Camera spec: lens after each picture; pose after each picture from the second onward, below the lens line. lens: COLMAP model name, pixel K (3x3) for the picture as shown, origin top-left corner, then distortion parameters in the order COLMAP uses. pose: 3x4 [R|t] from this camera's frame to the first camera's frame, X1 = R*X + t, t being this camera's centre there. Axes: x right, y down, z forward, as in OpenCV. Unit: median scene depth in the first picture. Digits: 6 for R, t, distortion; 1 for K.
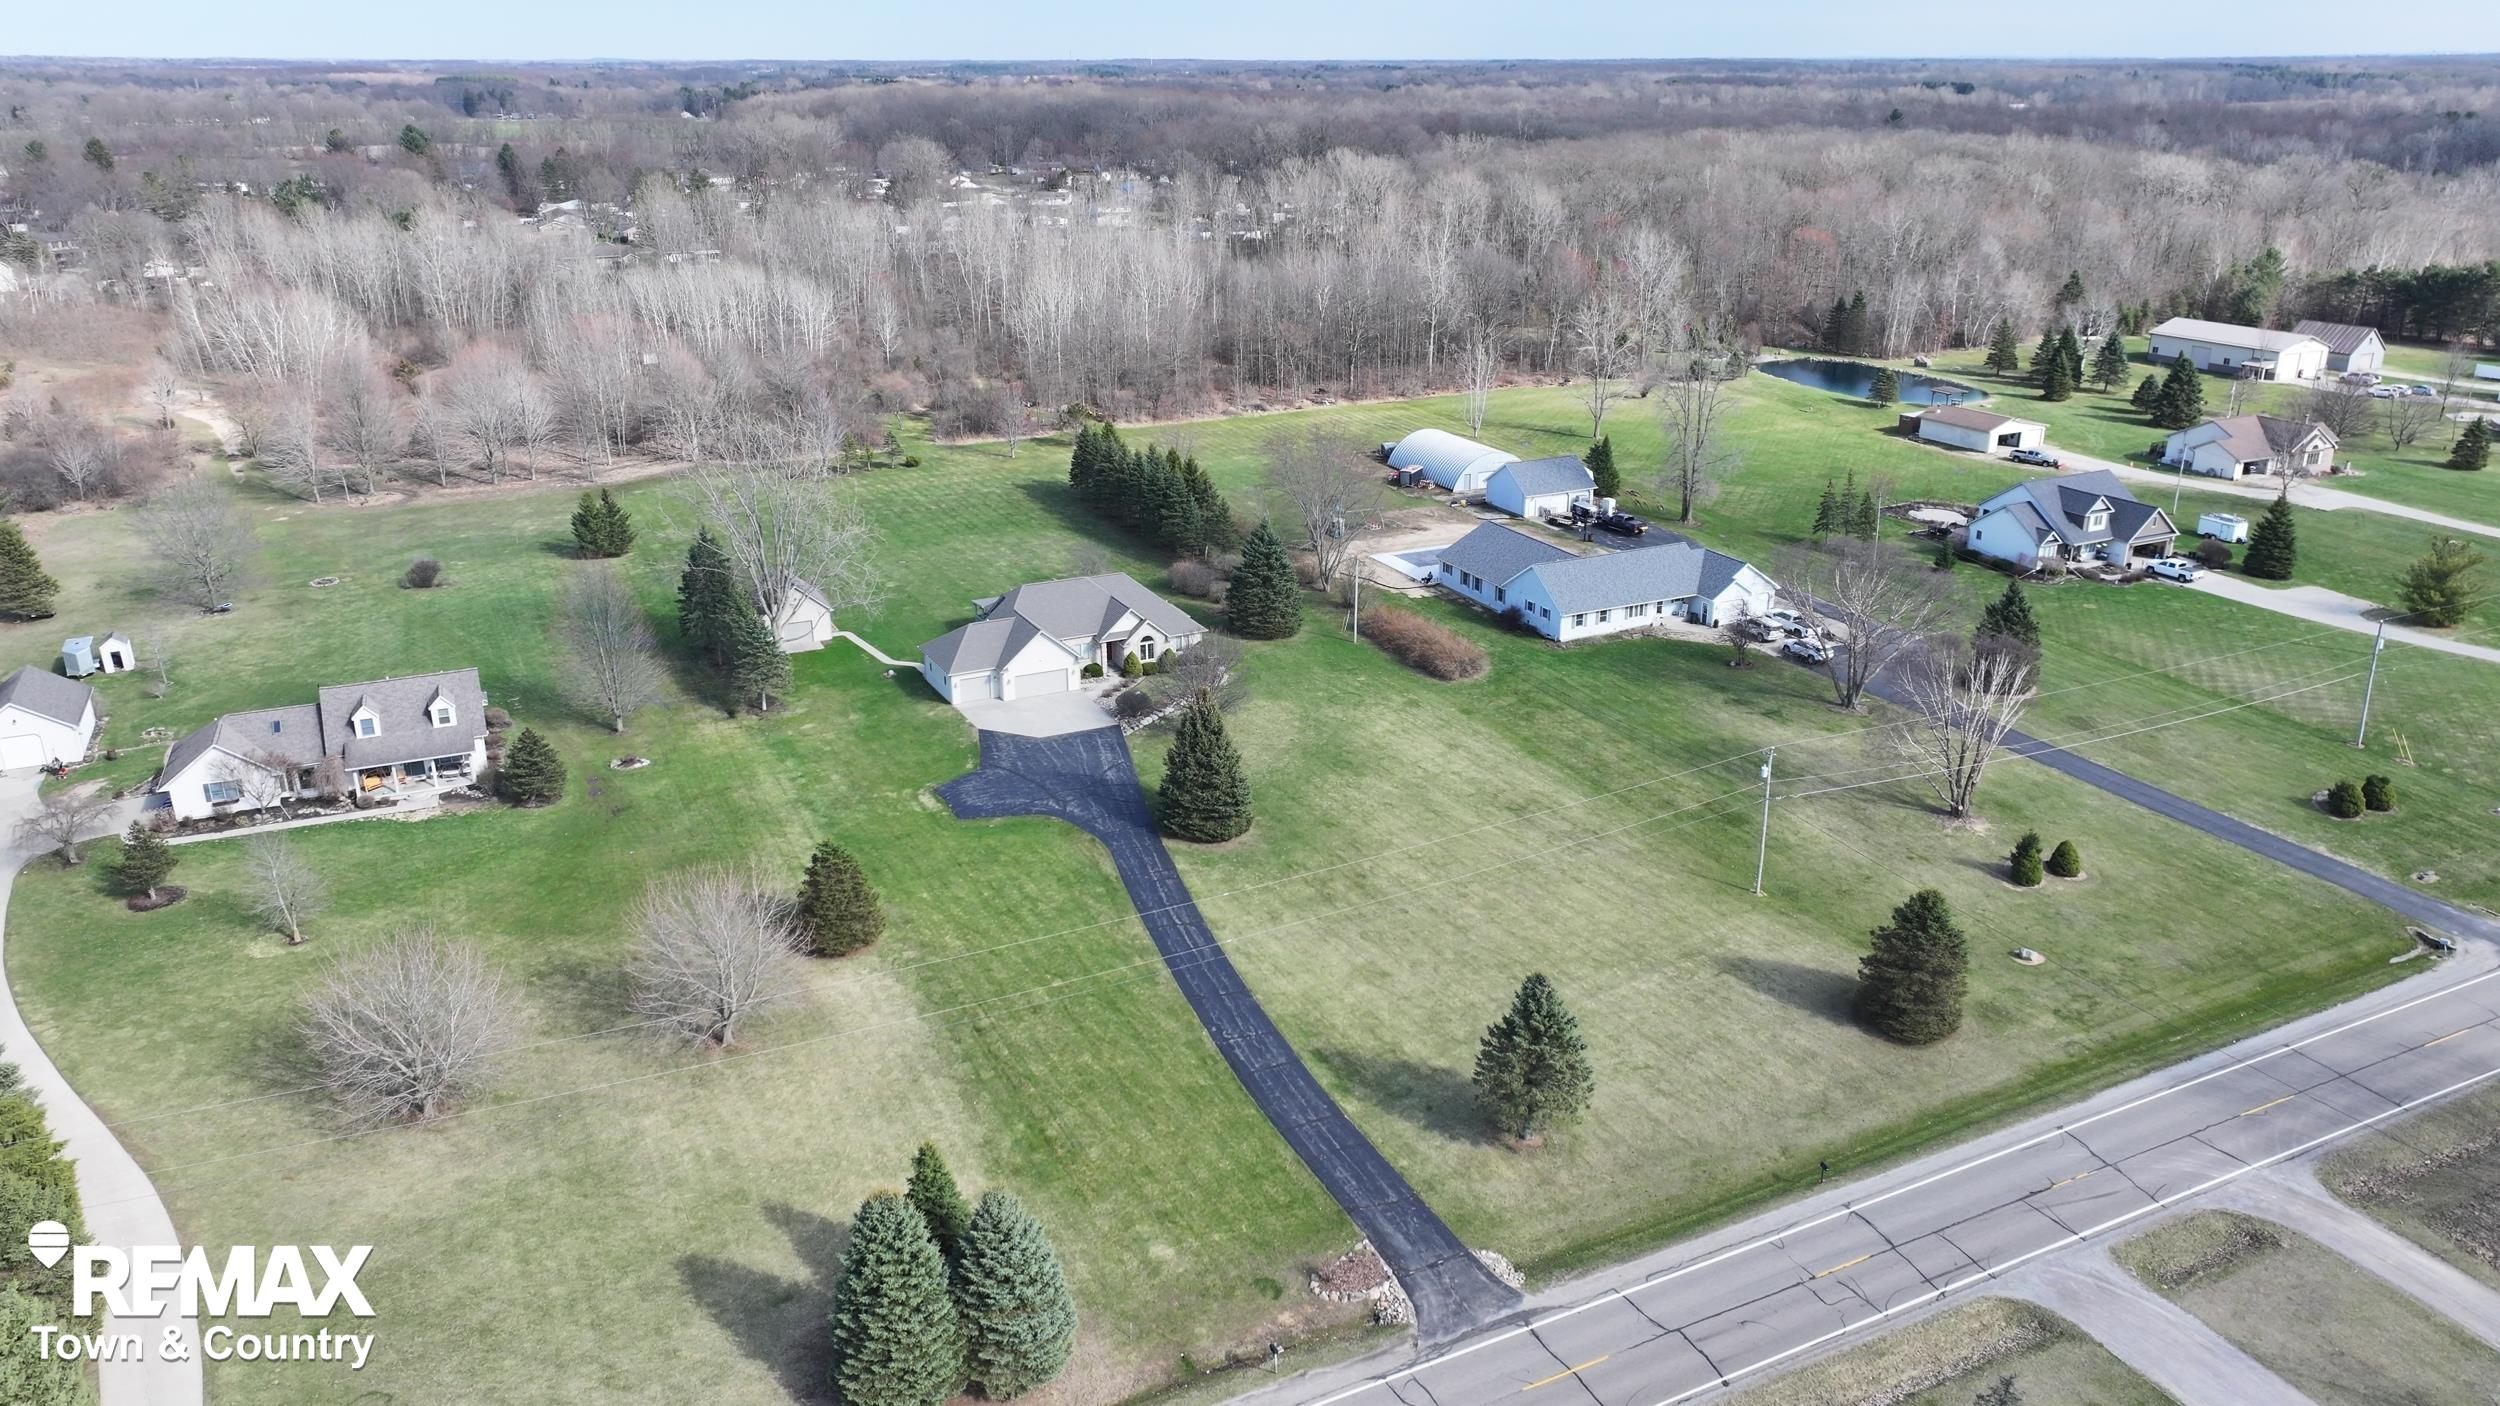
lens RADIAL K [[1755.9, 0, 1257.1], [0, 1755.9, 699.2], [0, 0, 1]] dist [0.003401, 0.009463]
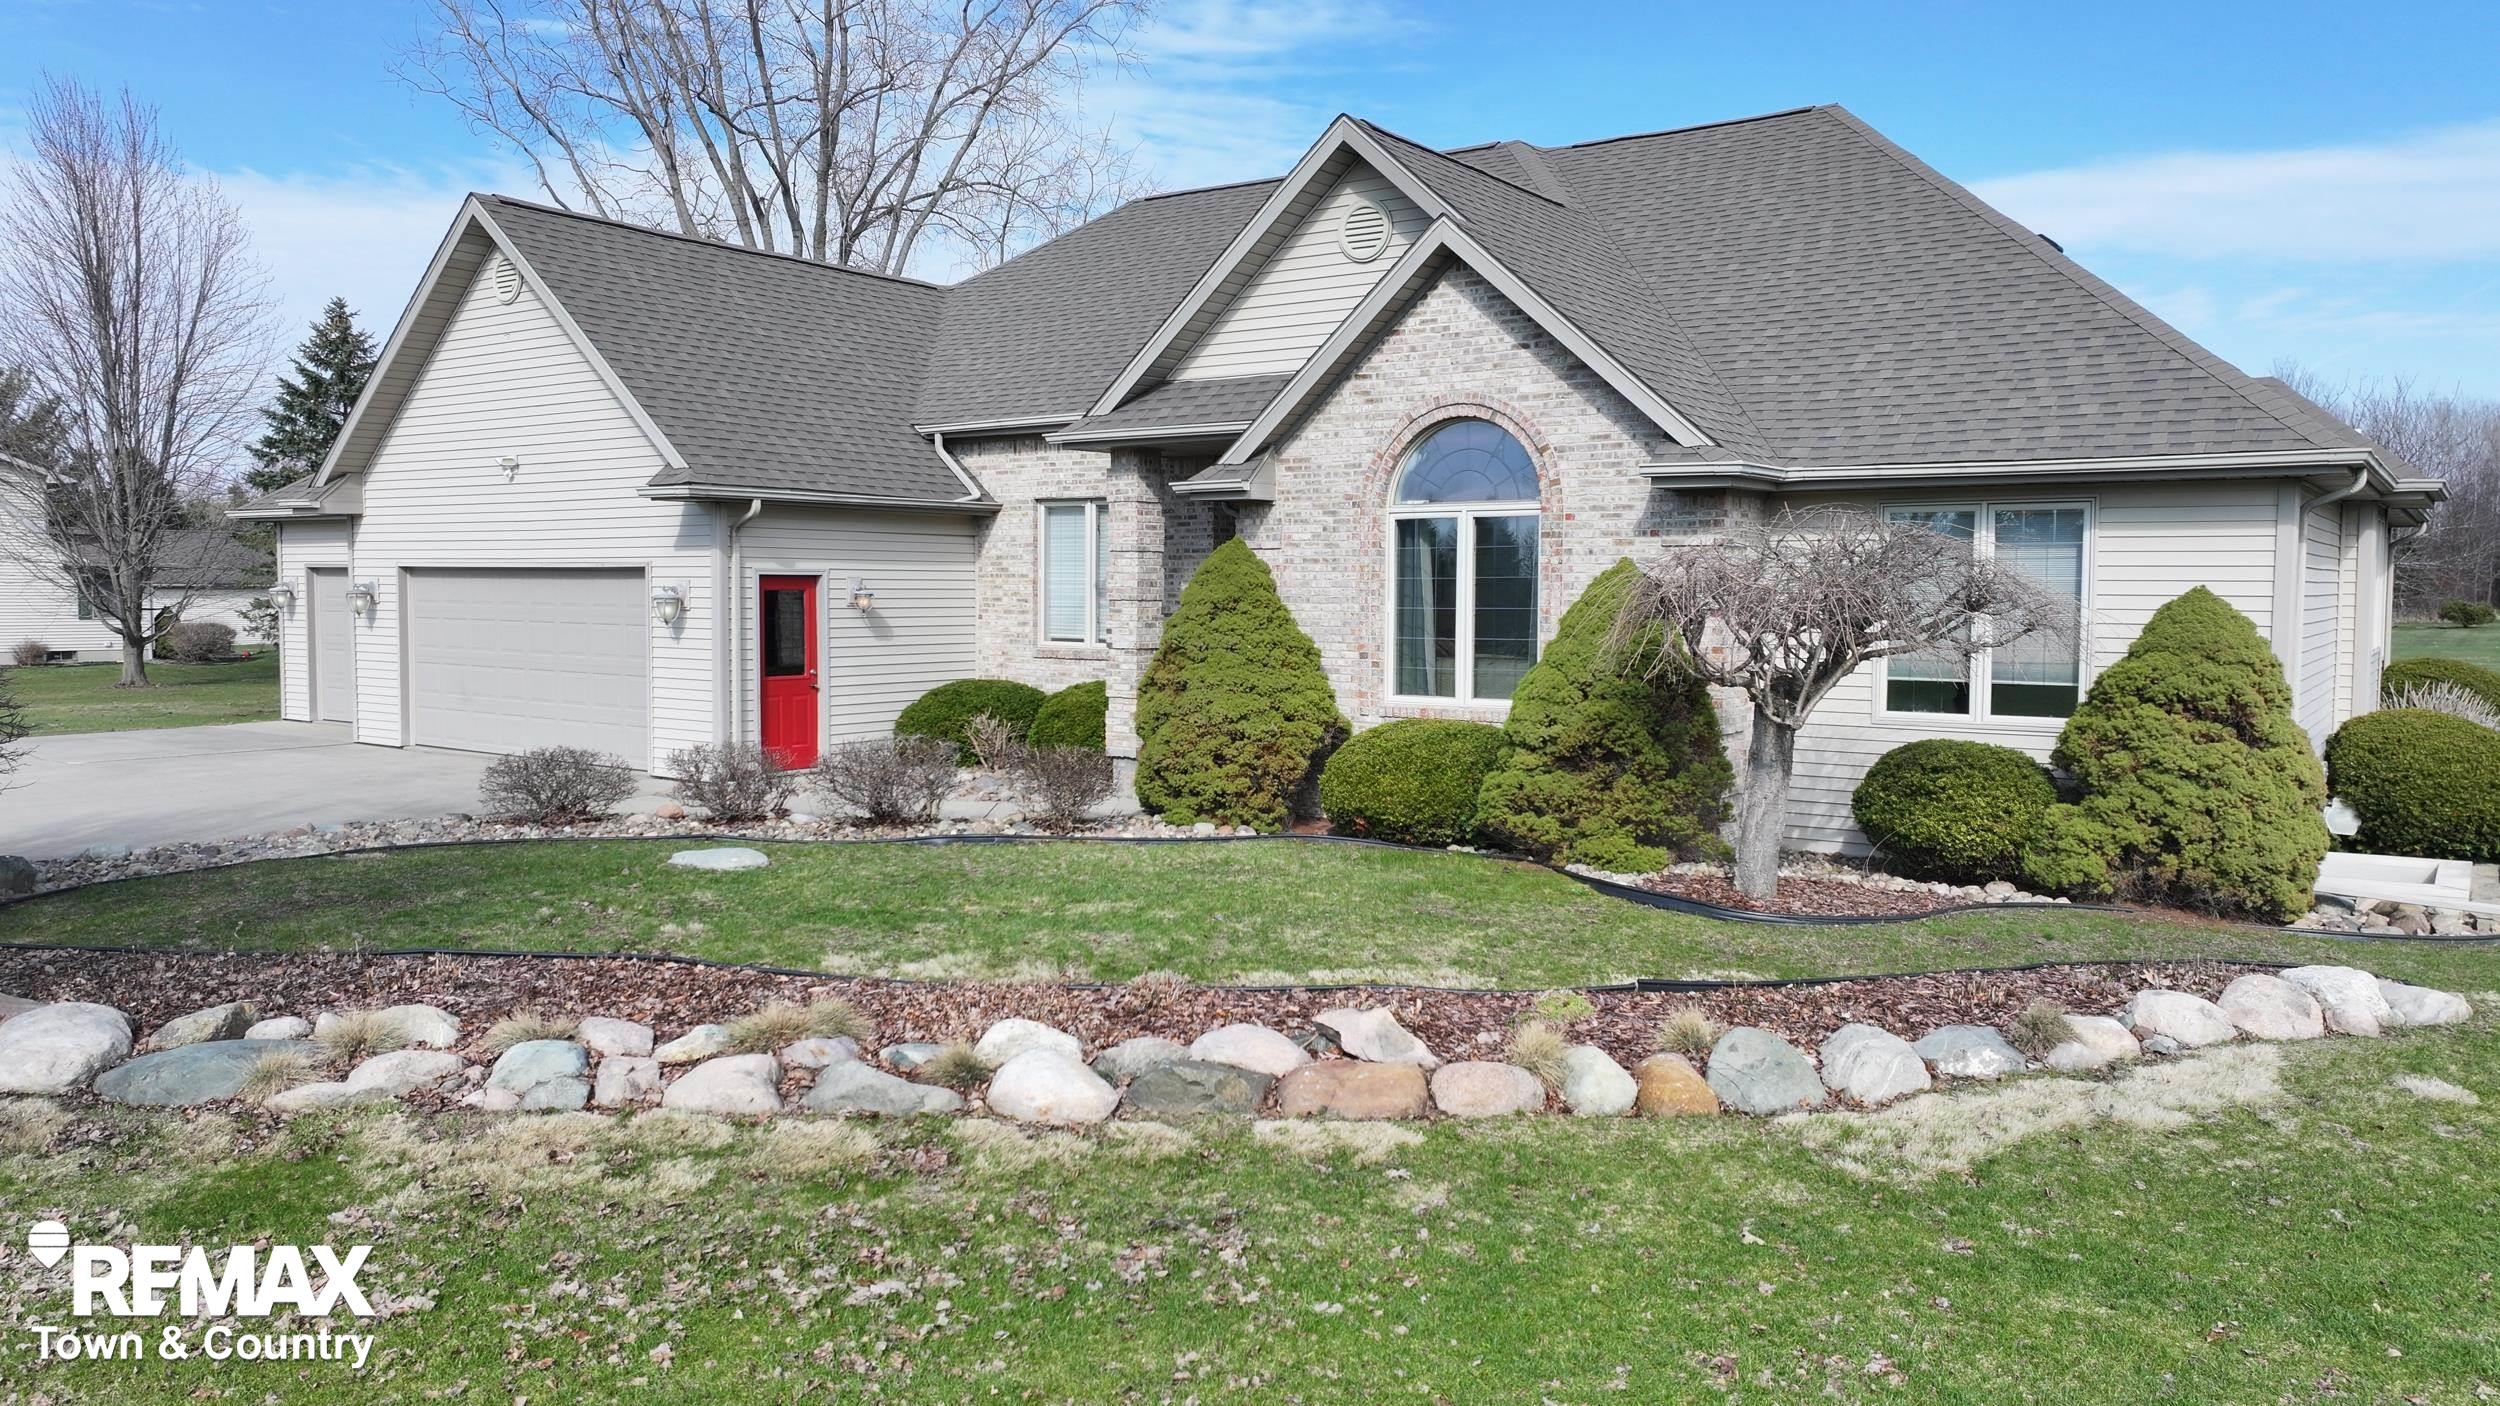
lens RADIAL K [[1755.9, 0, 1247.3], [0, 1755.9, 698.0], [0, 0, 1]] dist [0.003401, 0.009463]
pose [[0.467757, 0.059963, -0.881821, 0.014226], [-0.308176, 0.946150, -0.099133, -0.010446], [0.828391, 0.318126, 0.461047, 1.003237]]
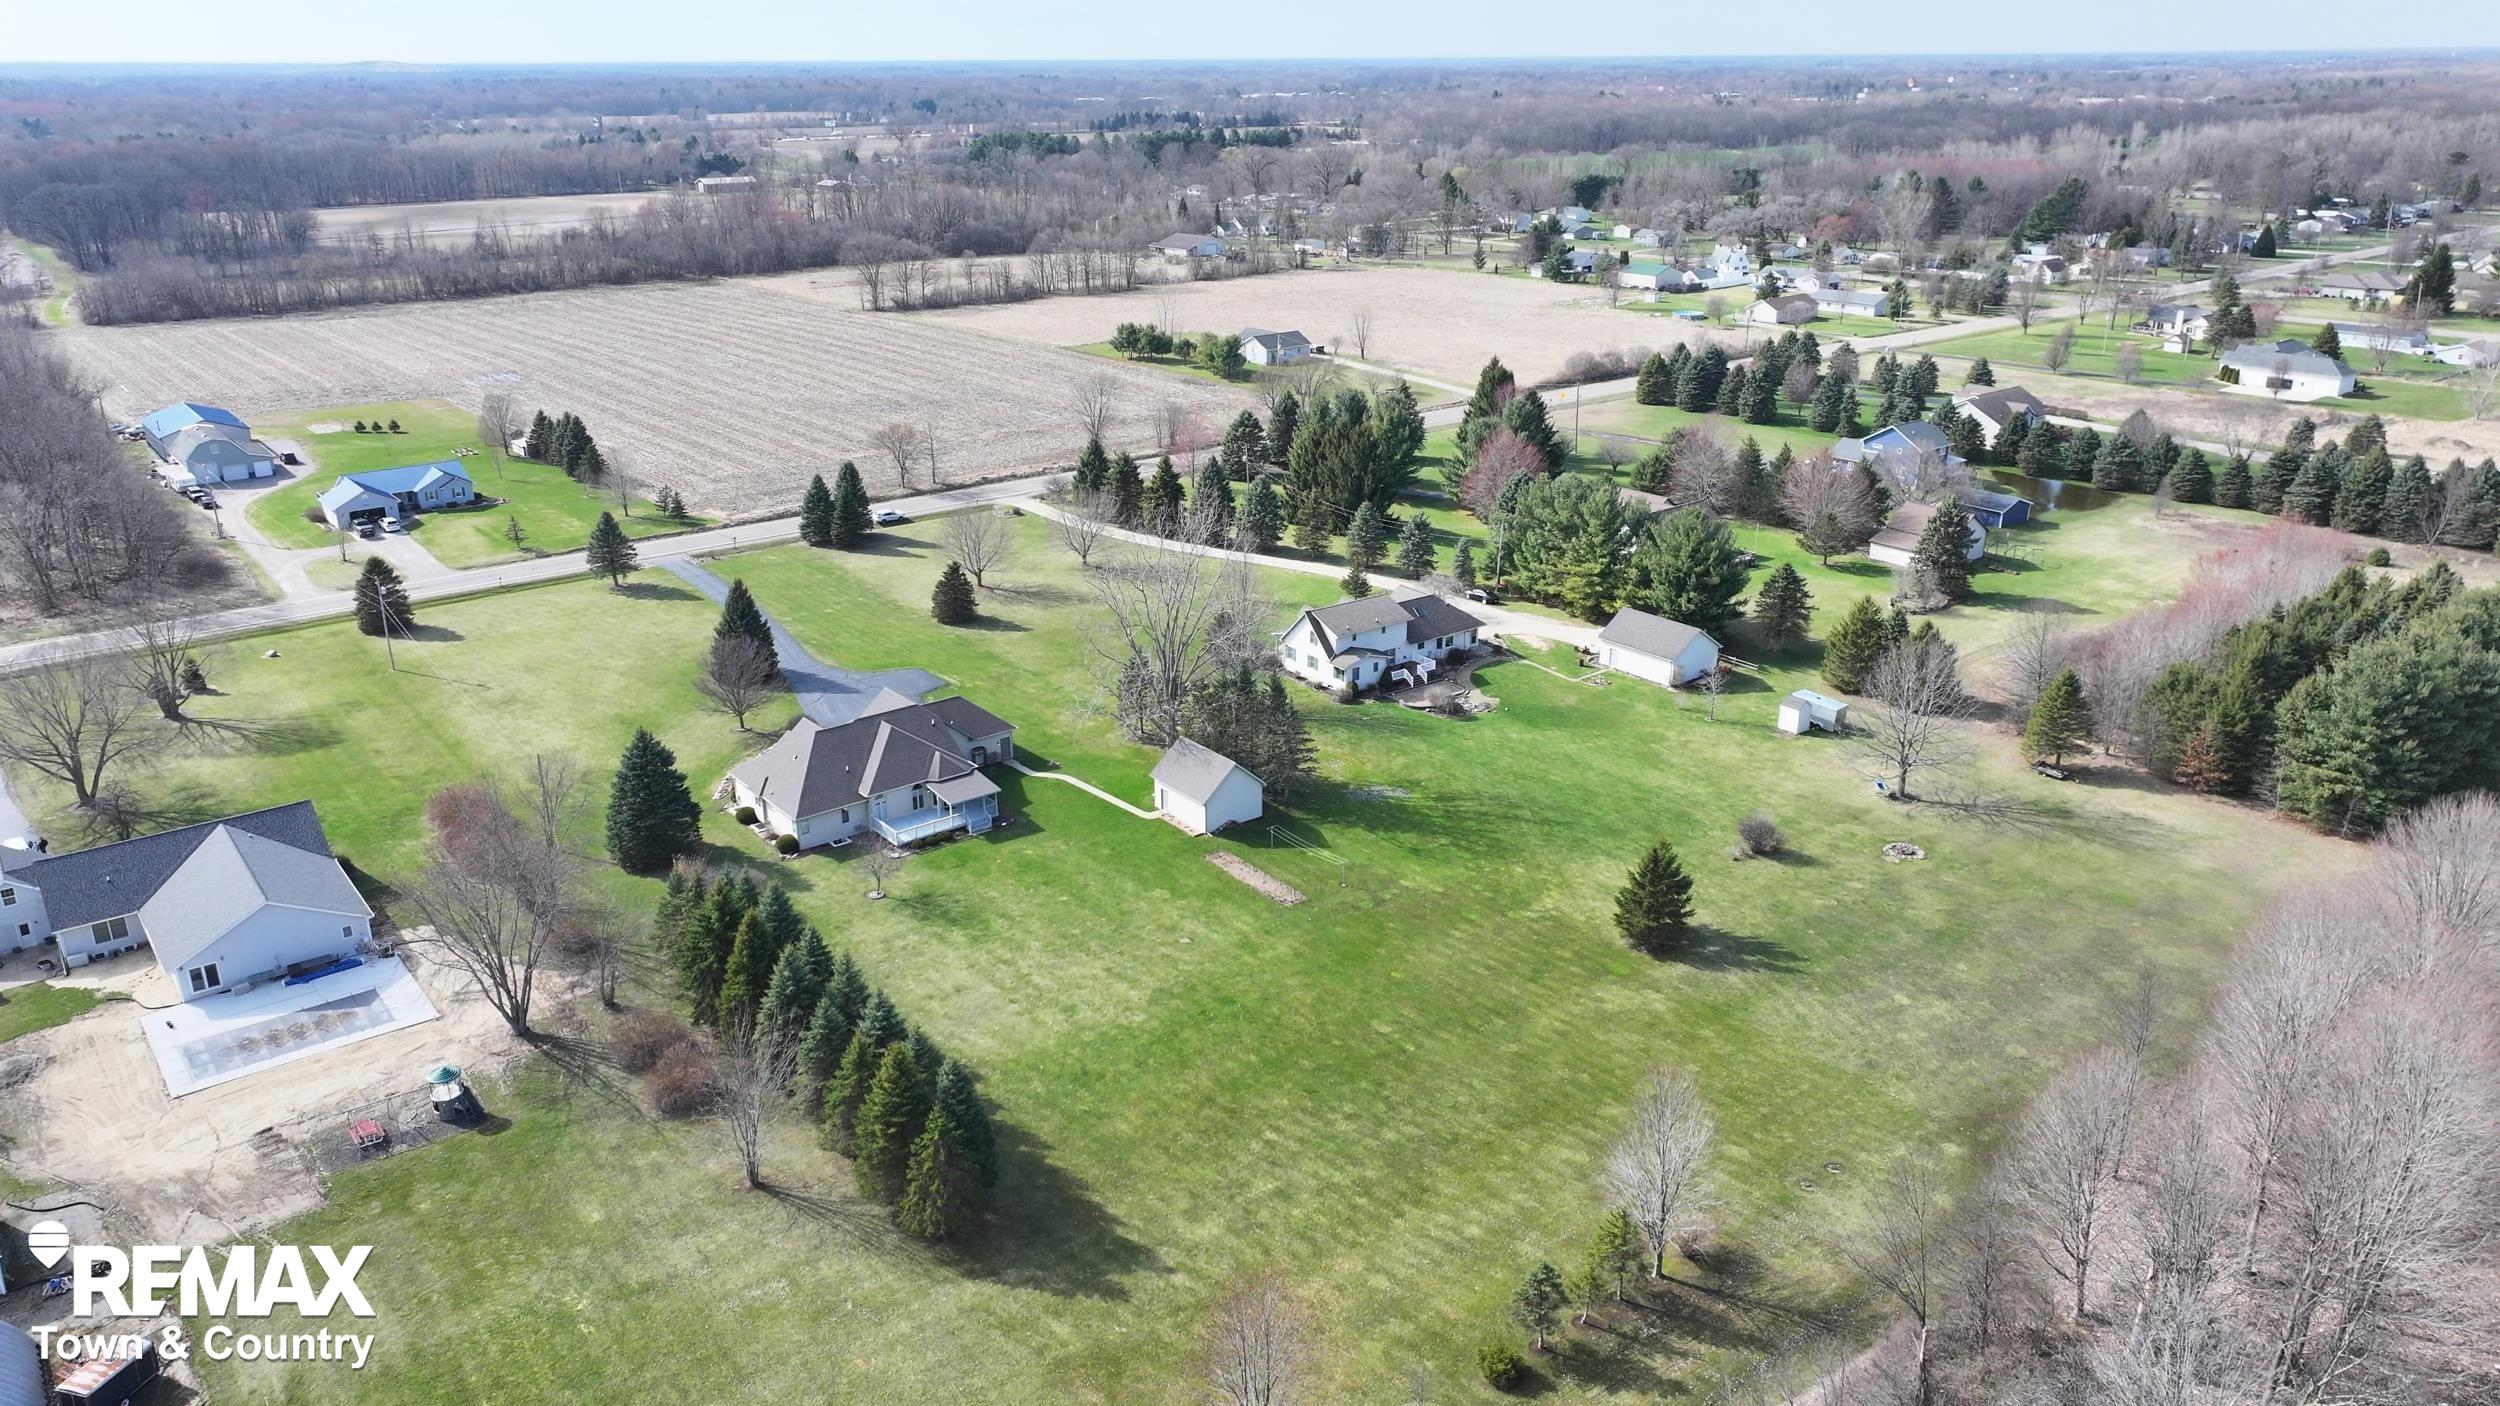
lens RADIAL K [[1755.9, 0, 1250.4], [0, 1755.9, 694.7], [0, 0, 1]] dist [0.003401, 0.009463]
pose [[-0.978611, 0.075470, -0.191373, -0.136007], [-0.065767, 0.766675, 0.638658, -0.750635], [0.194921, 0.637584, -0.745314, 1.867486]]
